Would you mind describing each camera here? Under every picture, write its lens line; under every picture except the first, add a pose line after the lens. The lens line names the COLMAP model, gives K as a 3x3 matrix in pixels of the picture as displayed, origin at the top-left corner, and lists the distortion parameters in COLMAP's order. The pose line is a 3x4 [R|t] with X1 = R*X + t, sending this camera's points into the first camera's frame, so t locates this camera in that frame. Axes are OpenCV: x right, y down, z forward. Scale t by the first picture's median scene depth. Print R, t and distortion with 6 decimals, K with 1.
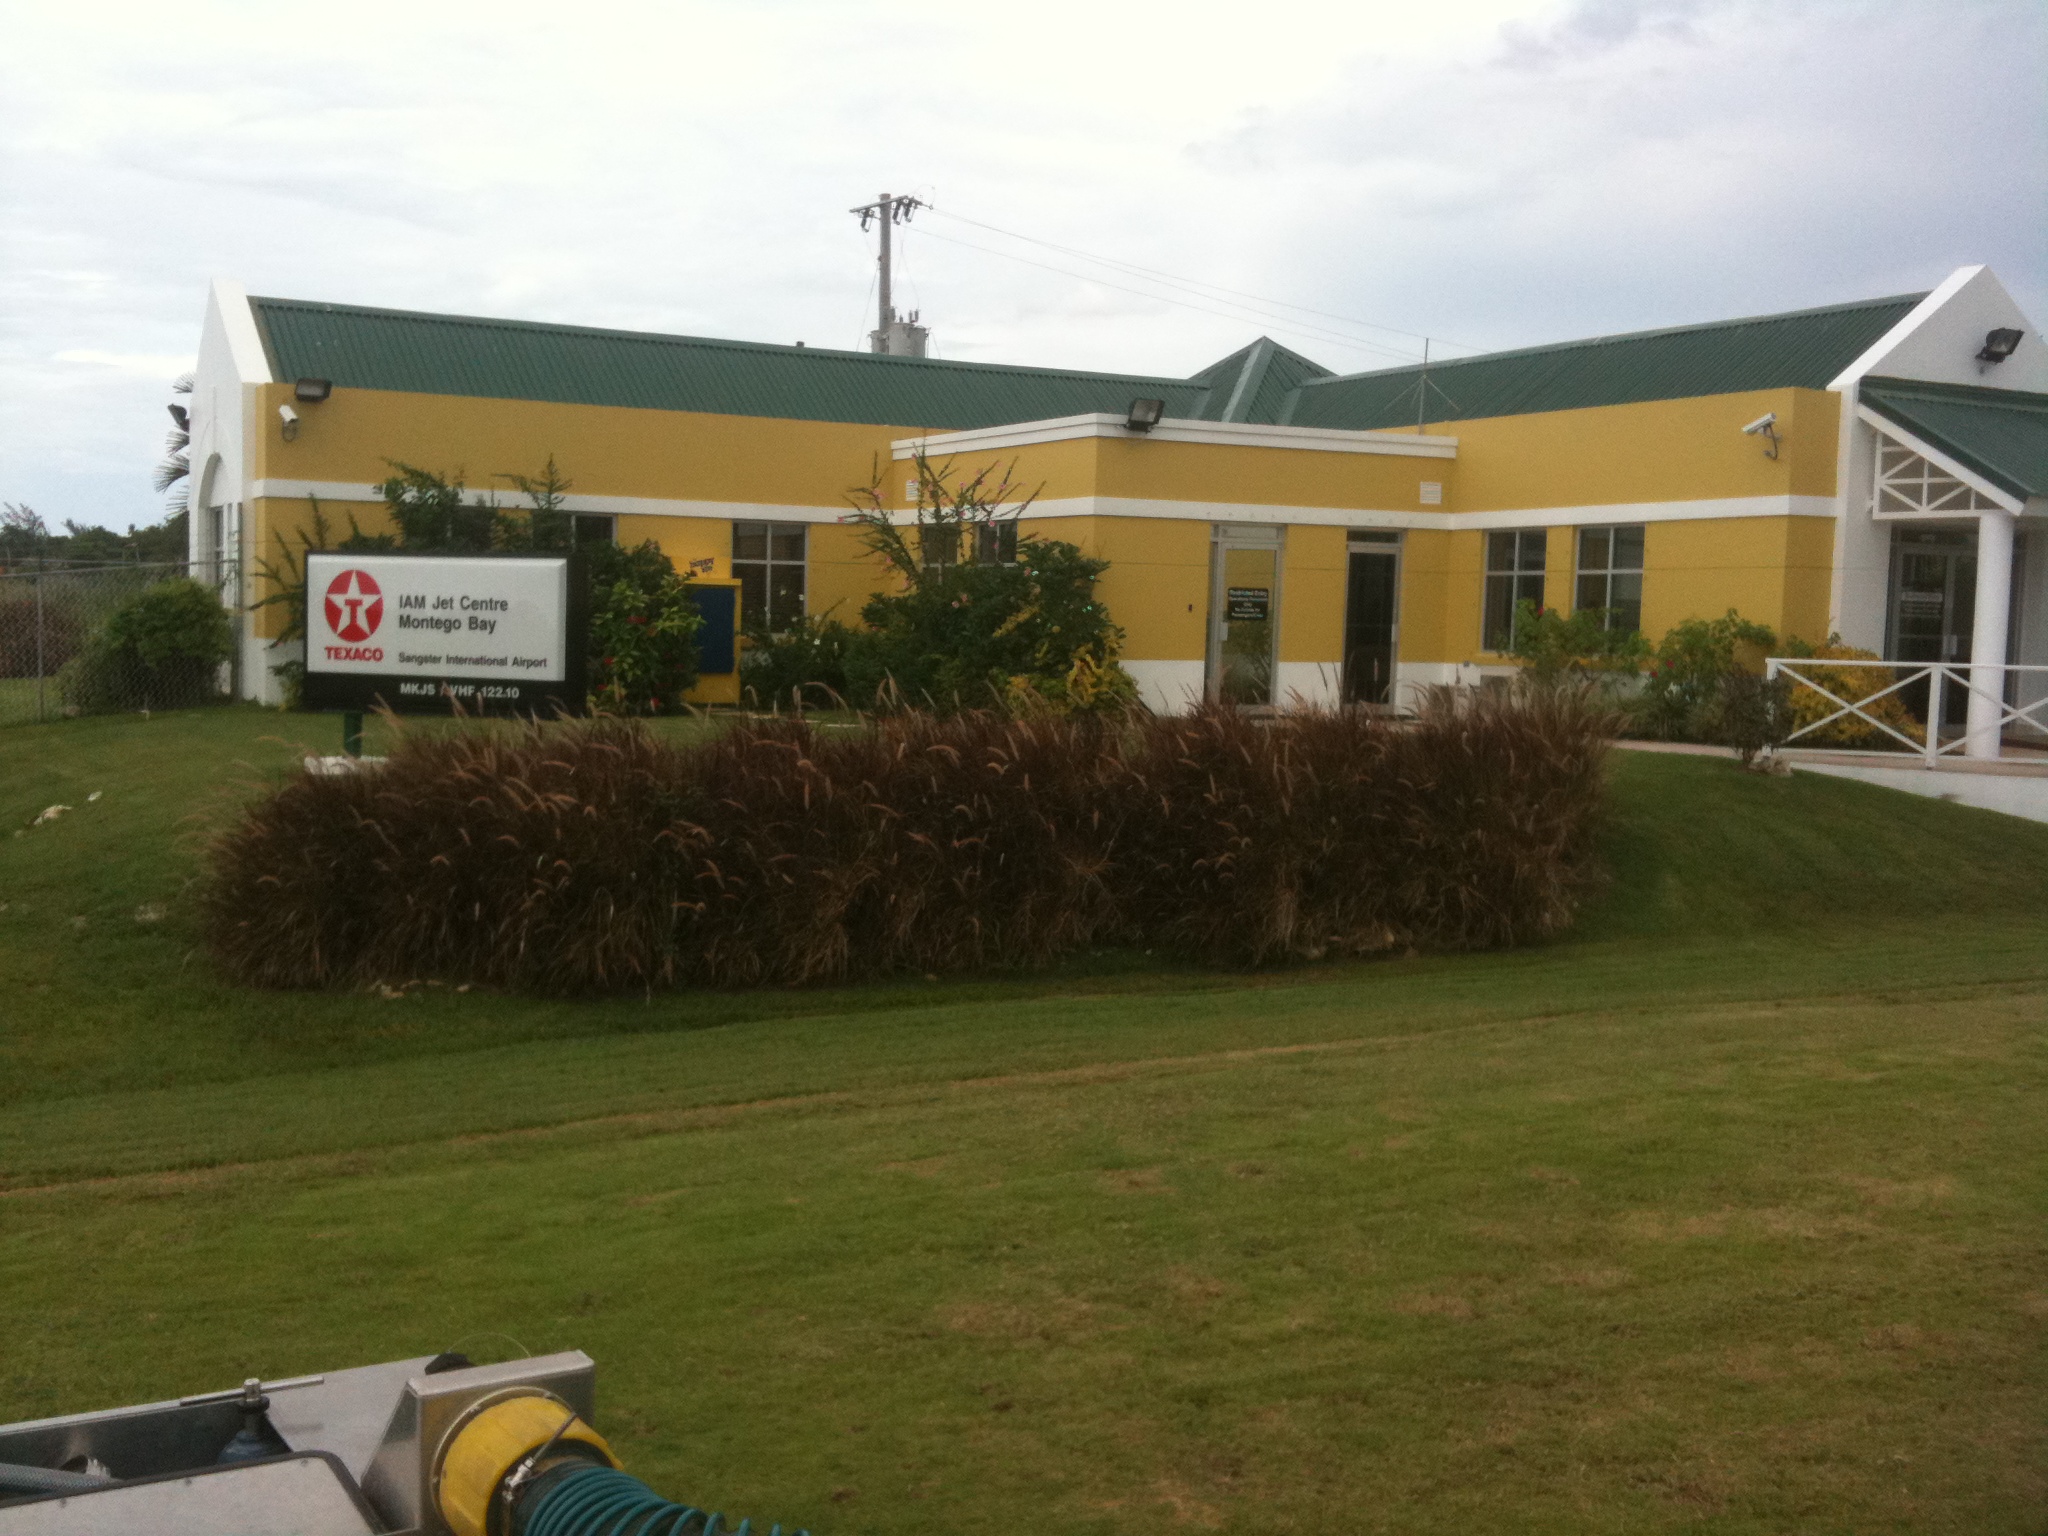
lens RADIAL K [[2285.4, 0, 1023.0], [0, 2285.4, 803.1], [0, 0, 1]] dist [0.136011, -0.506389]
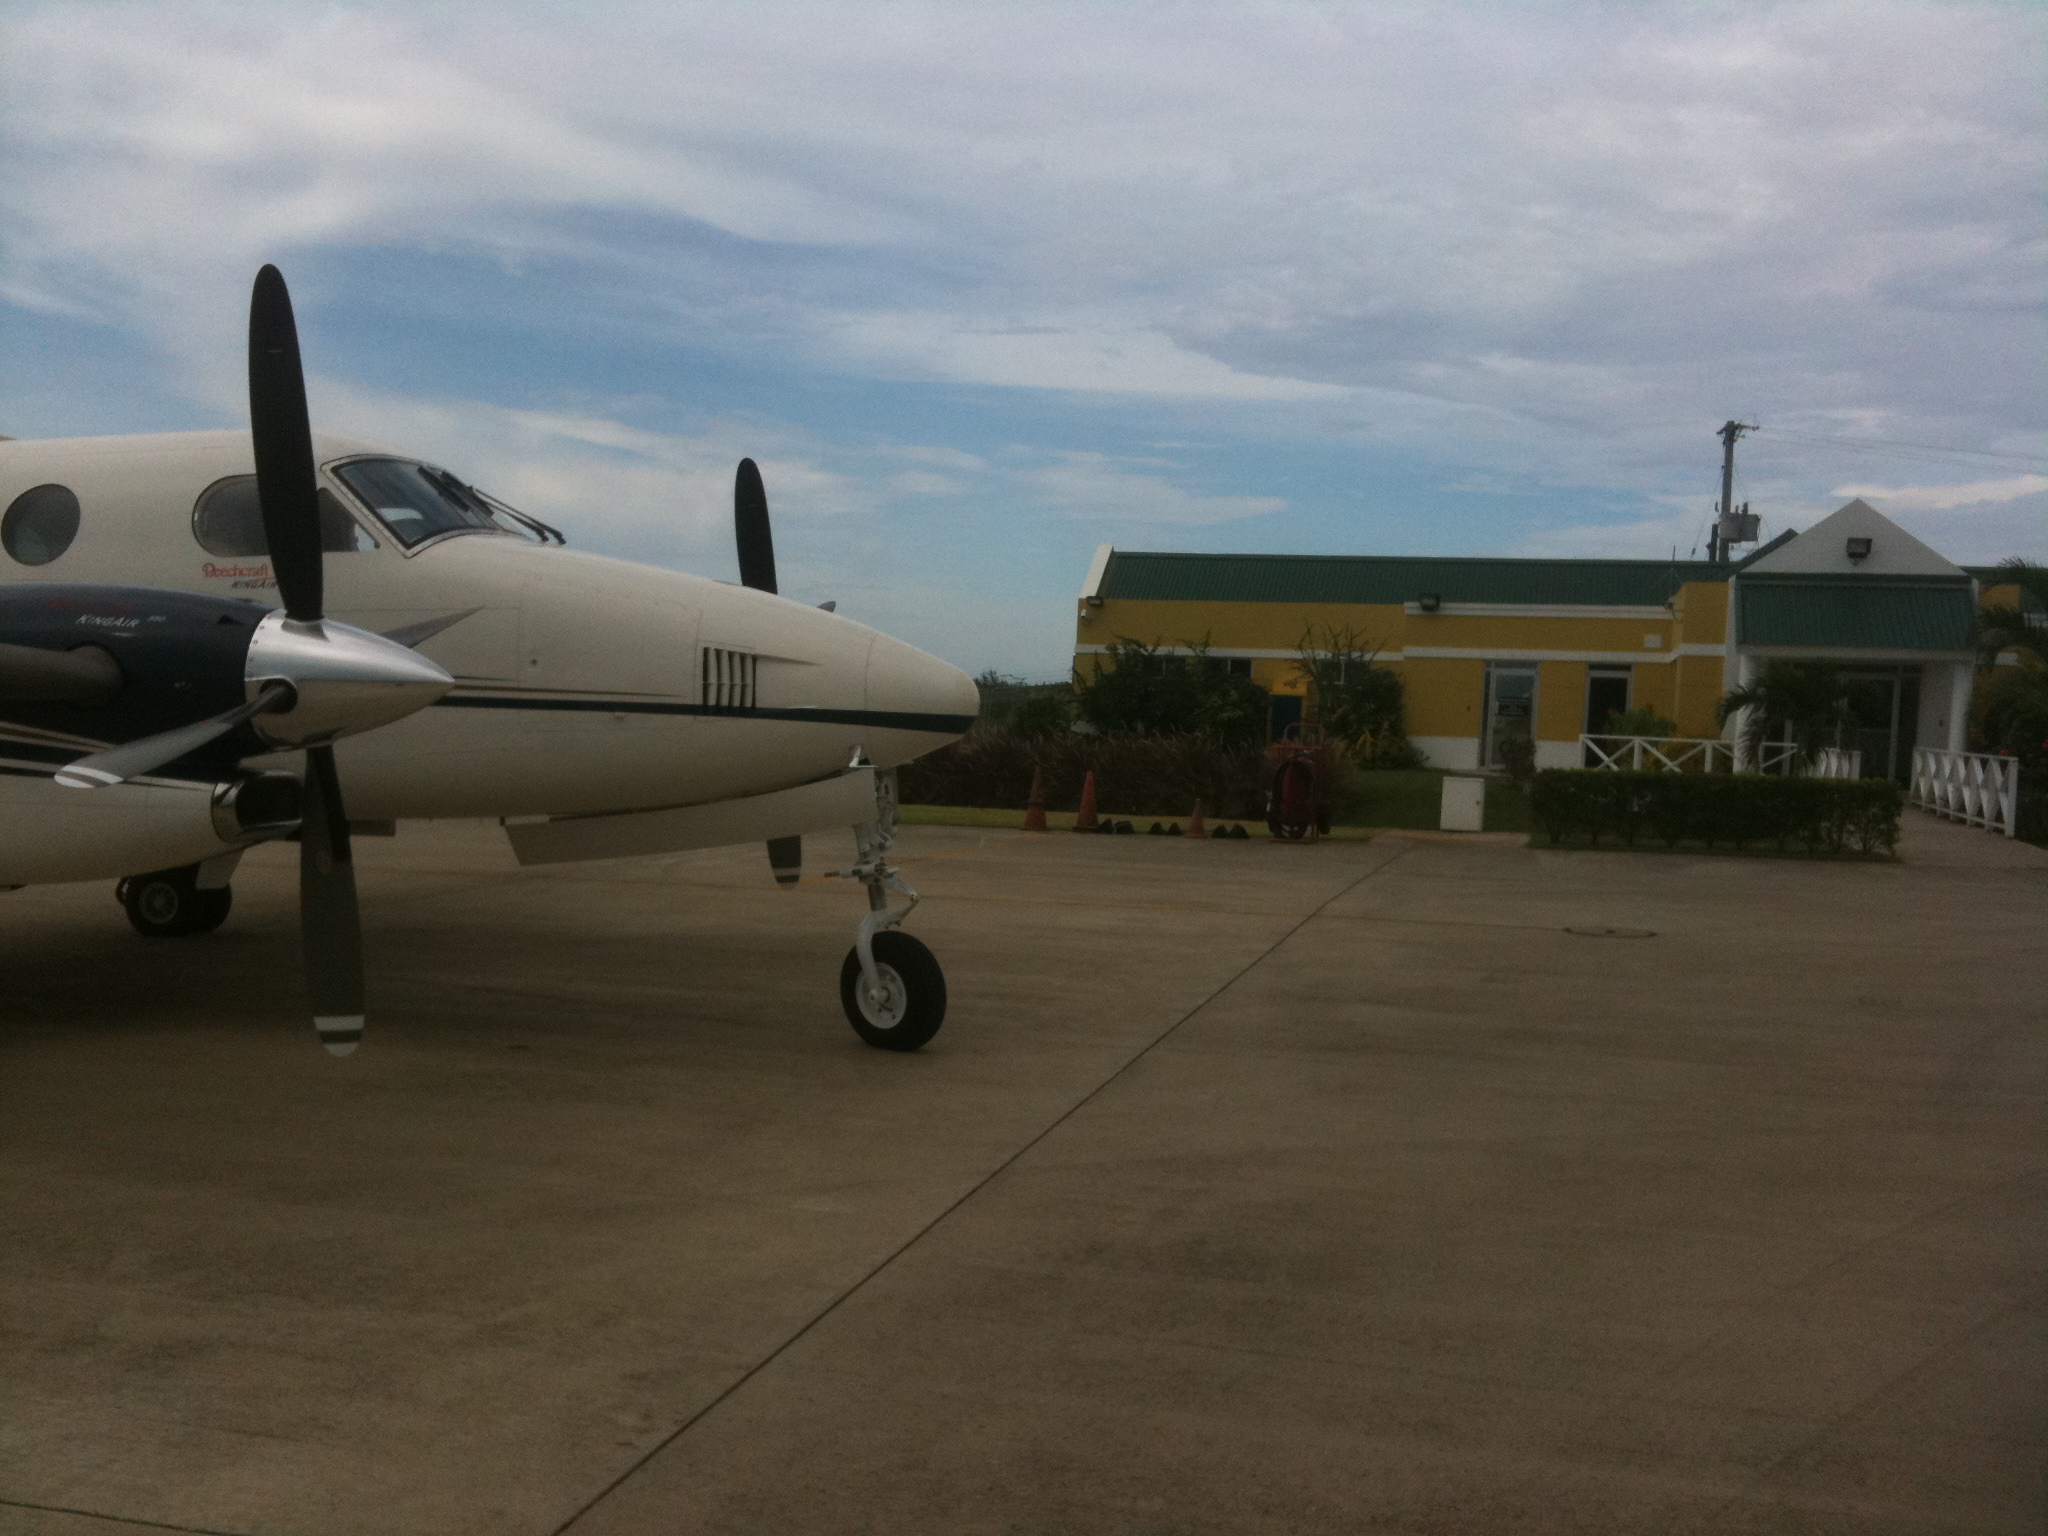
lens RADIAL K [[2285.4, 0, 1023.0], [0, 2285.4, 803.1], [0, 0, 1]] dist [0.136011, -0.506389]
pose [[0.732343, 0.037374, -0.679910, 1.053015], [-0.073137, 0.997034, -0.023971, 0.057031], [0.676997, 0.067281, 0.732904, -0.541476]]
